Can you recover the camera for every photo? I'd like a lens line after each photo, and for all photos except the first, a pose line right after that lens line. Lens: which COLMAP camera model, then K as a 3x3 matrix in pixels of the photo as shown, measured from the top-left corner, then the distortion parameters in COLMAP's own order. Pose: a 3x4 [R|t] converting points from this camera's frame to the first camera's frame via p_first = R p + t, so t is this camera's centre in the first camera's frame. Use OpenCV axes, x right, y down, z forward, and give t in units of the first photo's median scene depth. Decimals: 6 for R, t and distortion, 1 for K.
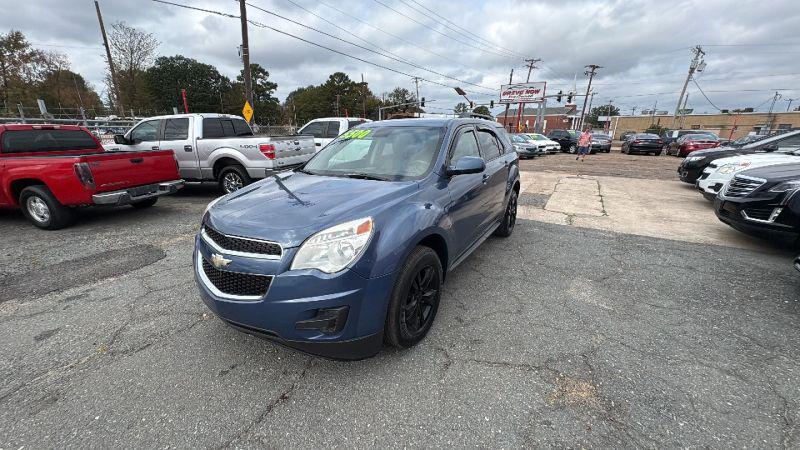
lens RADIAL K [[306.0, 0, 400.0], [0, 306.0, 223.5], [0, 0, 1]] dist [0.000575, 0.000110]
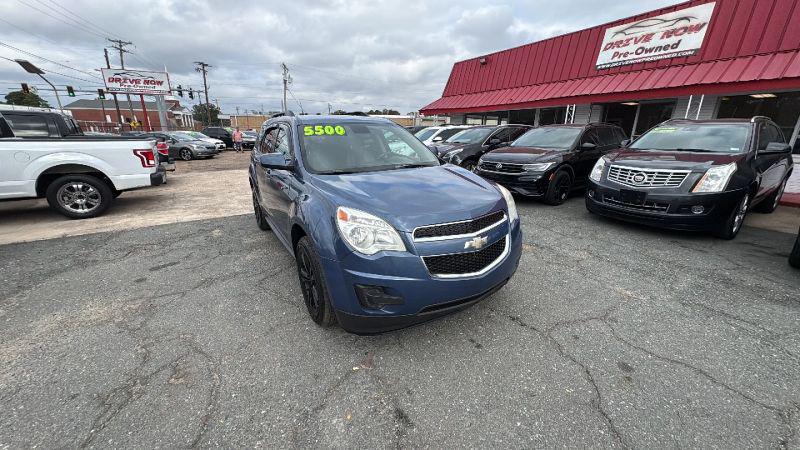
lens RADIAL K [[306.0, 0, 400.1], [0, 306.0, 228.0], [0, 0, 1]] dist [0.000575, 0.000110]
pose [[0.434249, -0.276216, 0.857399, -0.098672], [0.259213, 0.949884, 0.174726, -0.011658], [-0.862691, 0.146374, 0.484085, 0.041390]]
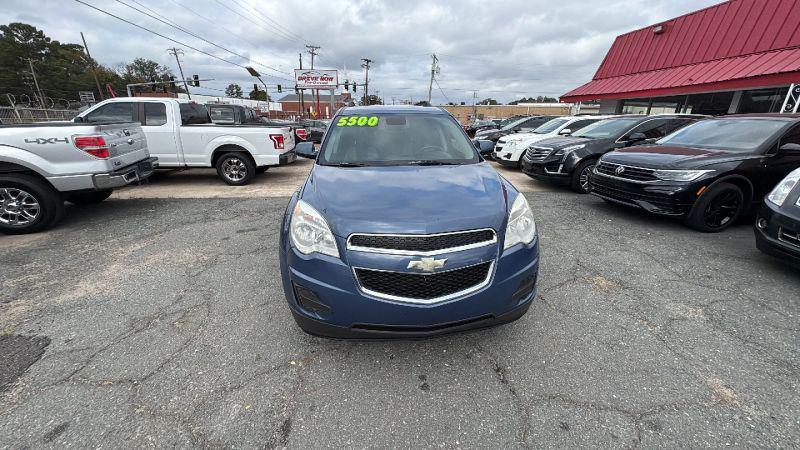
lens RADIAL K [[306.0, 0, 398.9], [0, 306.0, 226.5], [0, 0, 1]] dist [0.000575, 0.000110]
pose [[0.787555, -0.201605, 0.582334, -0.070000], [0.171942, 0.979332, 0.106511, -0.005916], [-0.591771, 0.016245, 0.805942, 0.019693]]
